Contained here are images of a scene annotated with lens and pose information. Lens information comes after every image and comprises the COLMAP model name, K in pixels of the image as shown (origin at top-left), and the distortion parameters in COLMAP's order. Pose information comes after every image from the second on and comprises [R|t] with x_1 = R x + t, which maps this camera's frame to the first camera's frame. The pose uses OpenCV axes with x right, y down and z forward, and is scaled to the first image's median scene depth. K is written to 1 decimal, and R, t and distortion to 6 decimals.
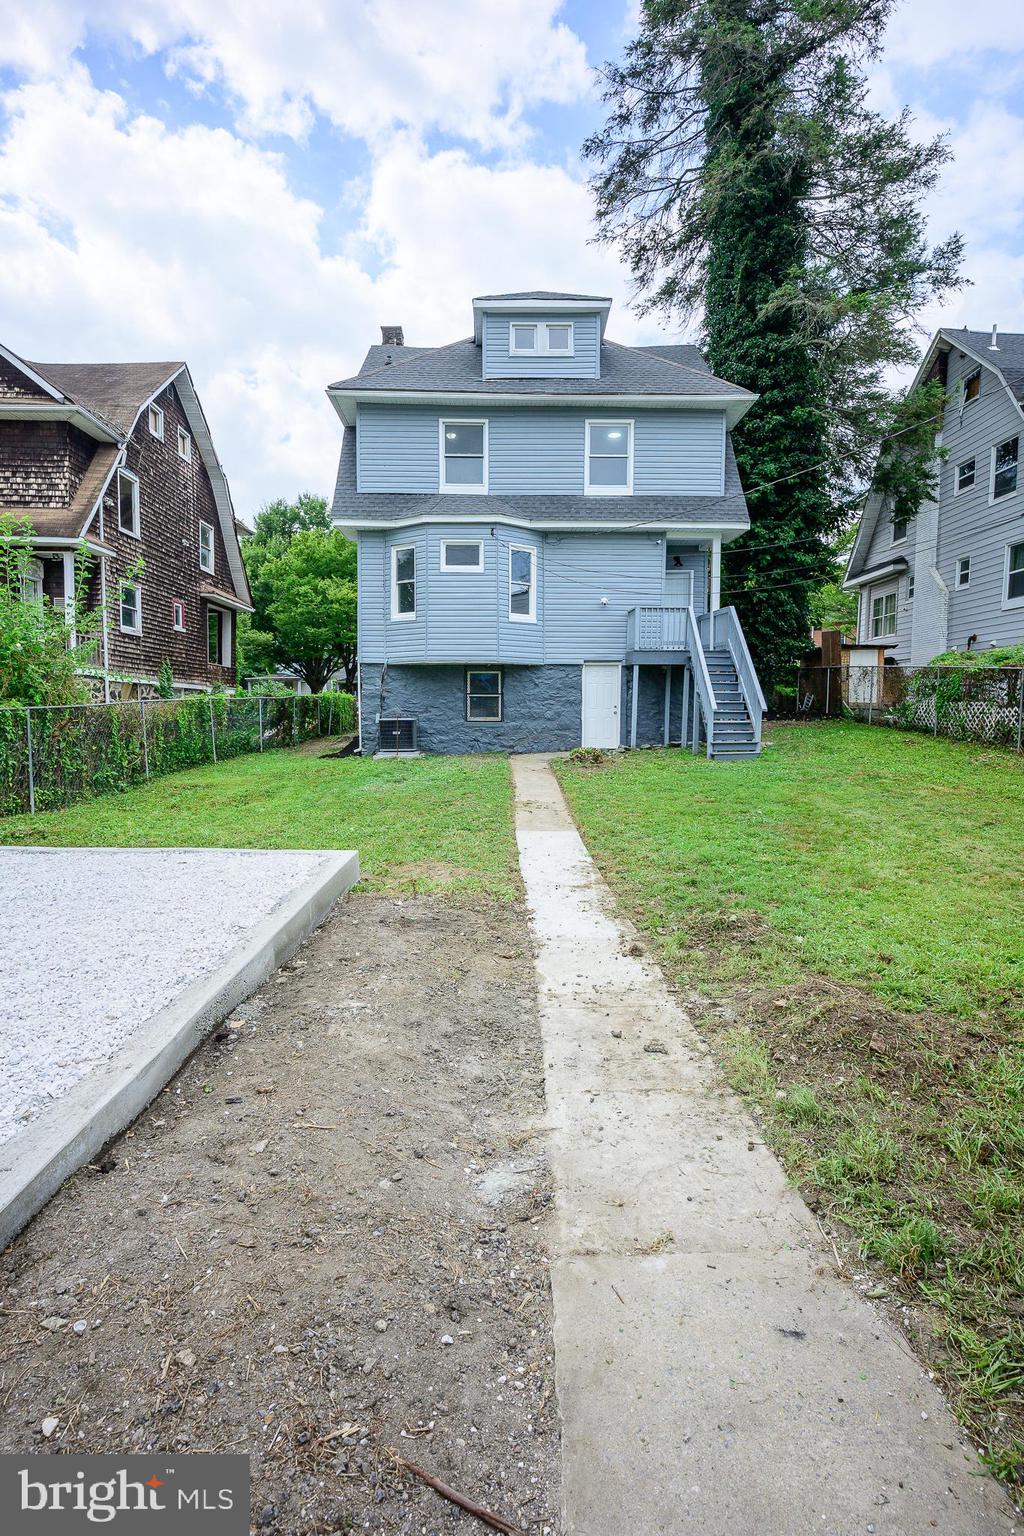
lens RADIAL K [[745.4, 0, 512.0], [0, 745.4, 768.0], [0, 0, 1]] dist [-0.000232, 0.000956]
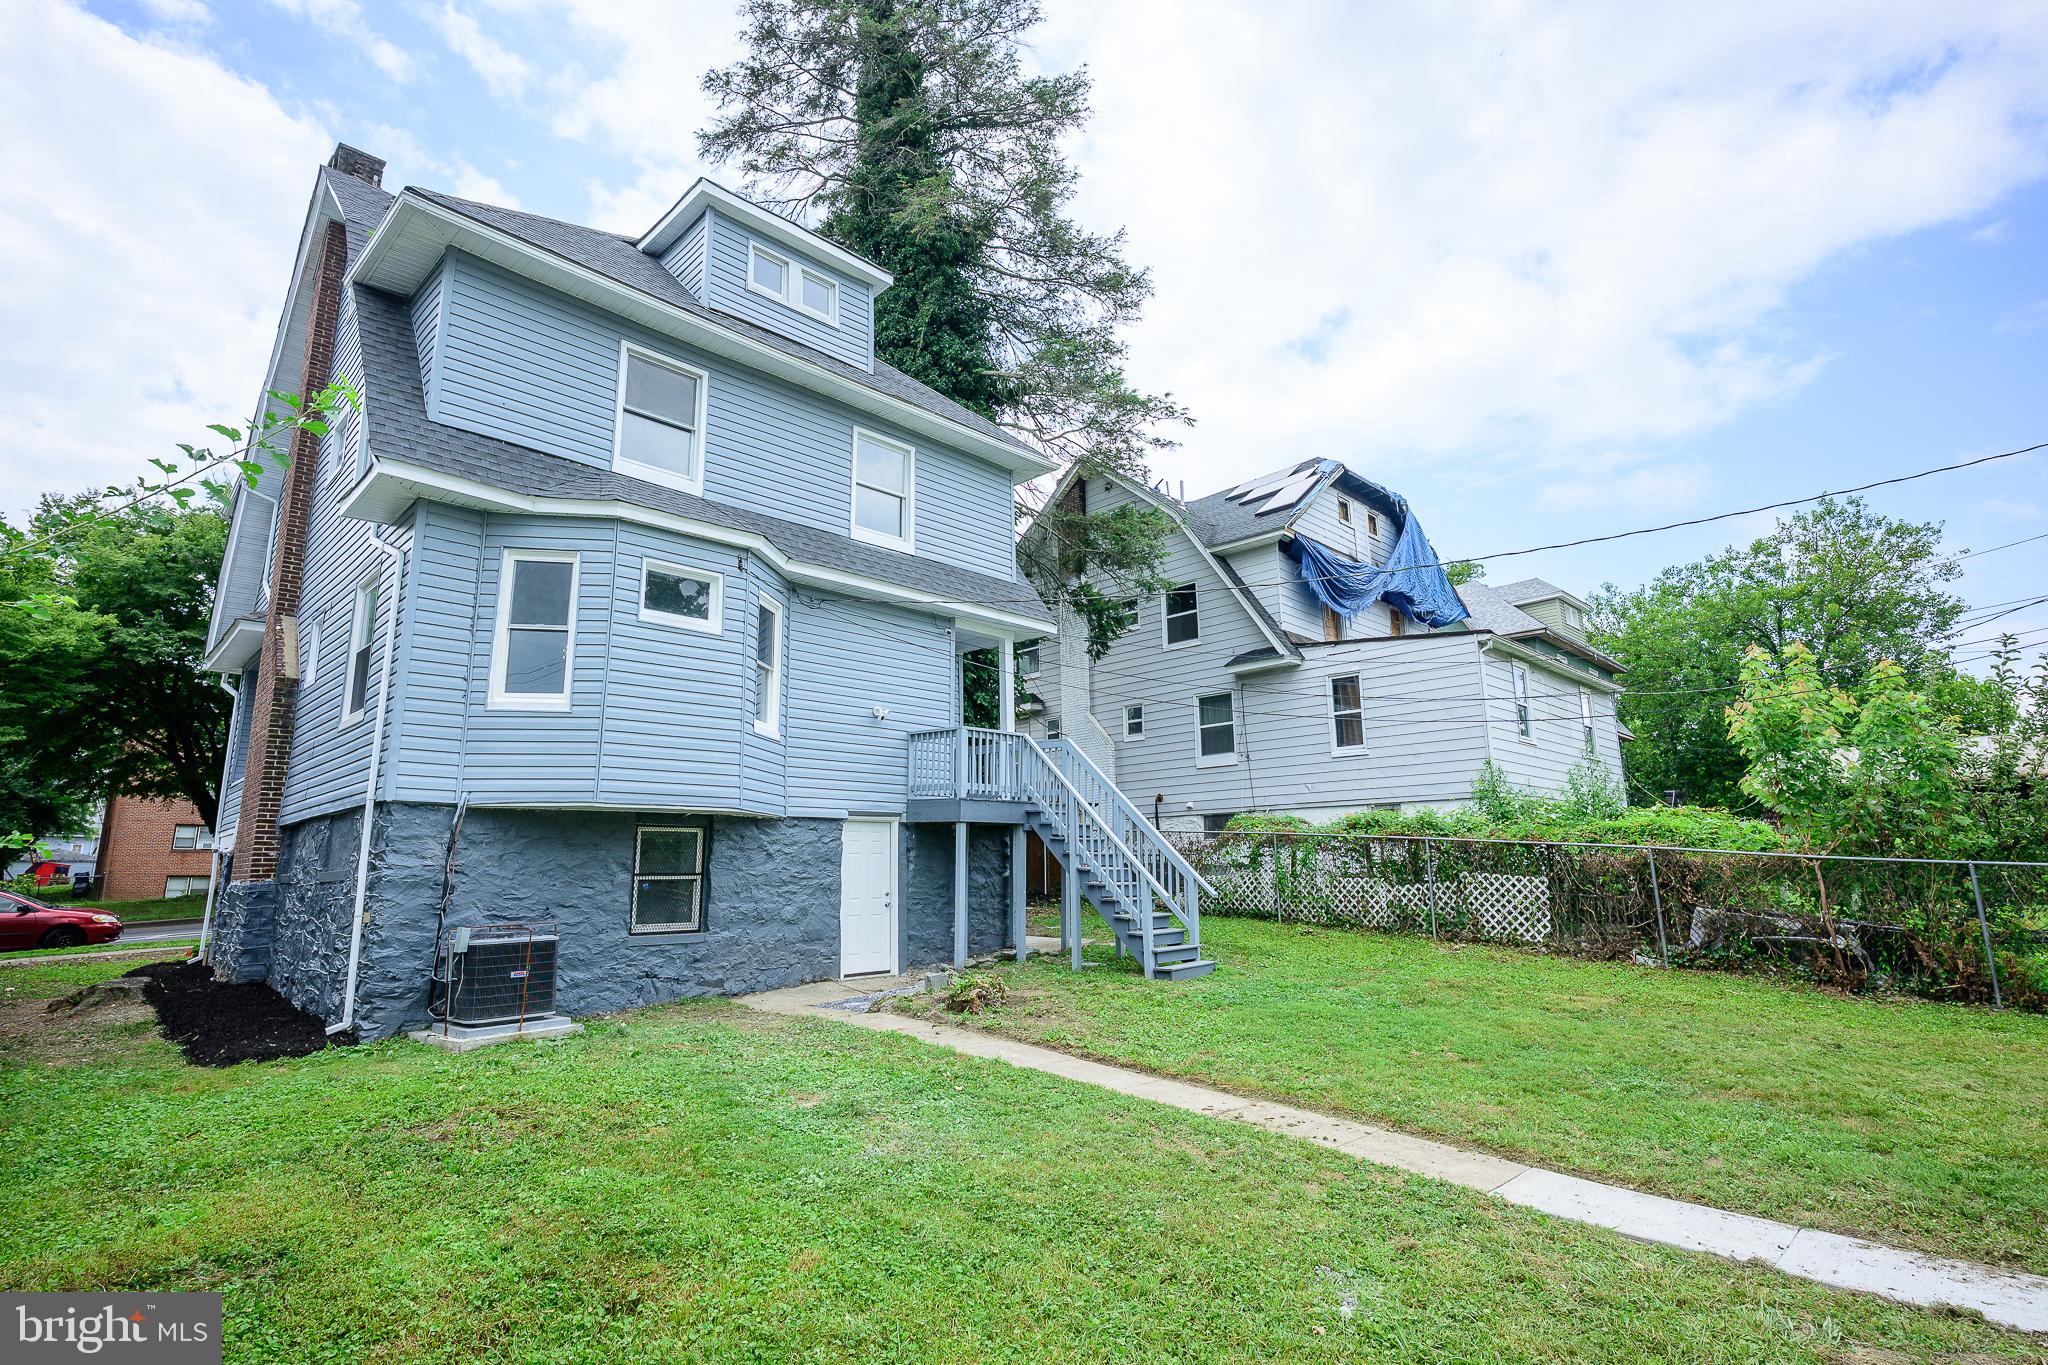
lens RADIAL K [[992.2, 0, 1025.4], [0, 992.2, 673.8], [0, 0, 1]] dist [-0.002197, 0.000384]
pose [[0.709259, 0.126963, 0.693420, -0.338447], [0.072441, 0.965314, -0.250842, -0.046928], [-0.701216, 0.228145, 0.675460, 0.374715]]
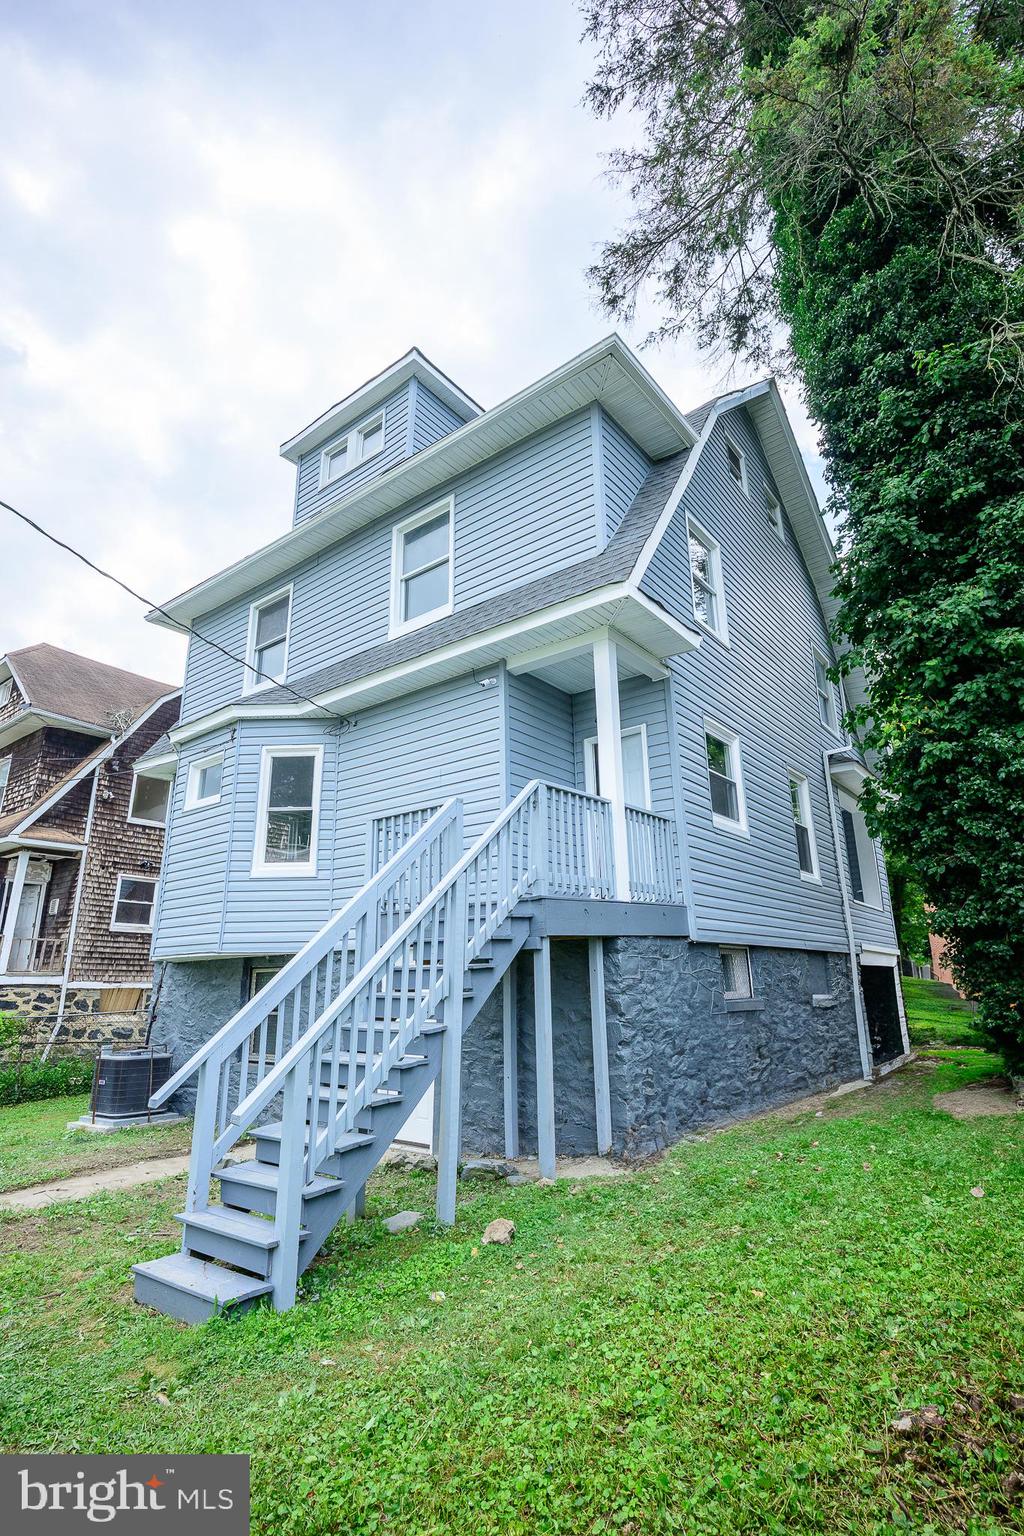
lens RADIAL K [[744.2, 0, 512.0], [0, 744.2, 768.0], [0, 0, 1]] dist [-0.002197, 0.000384]
pose [[0.777792, -0.189130, -0.599391, 0.475739], [-0.033289, 0.939918, -0.339775, -0.087062], [0.627640, 0.284227, 0.724764, 0.663697]]
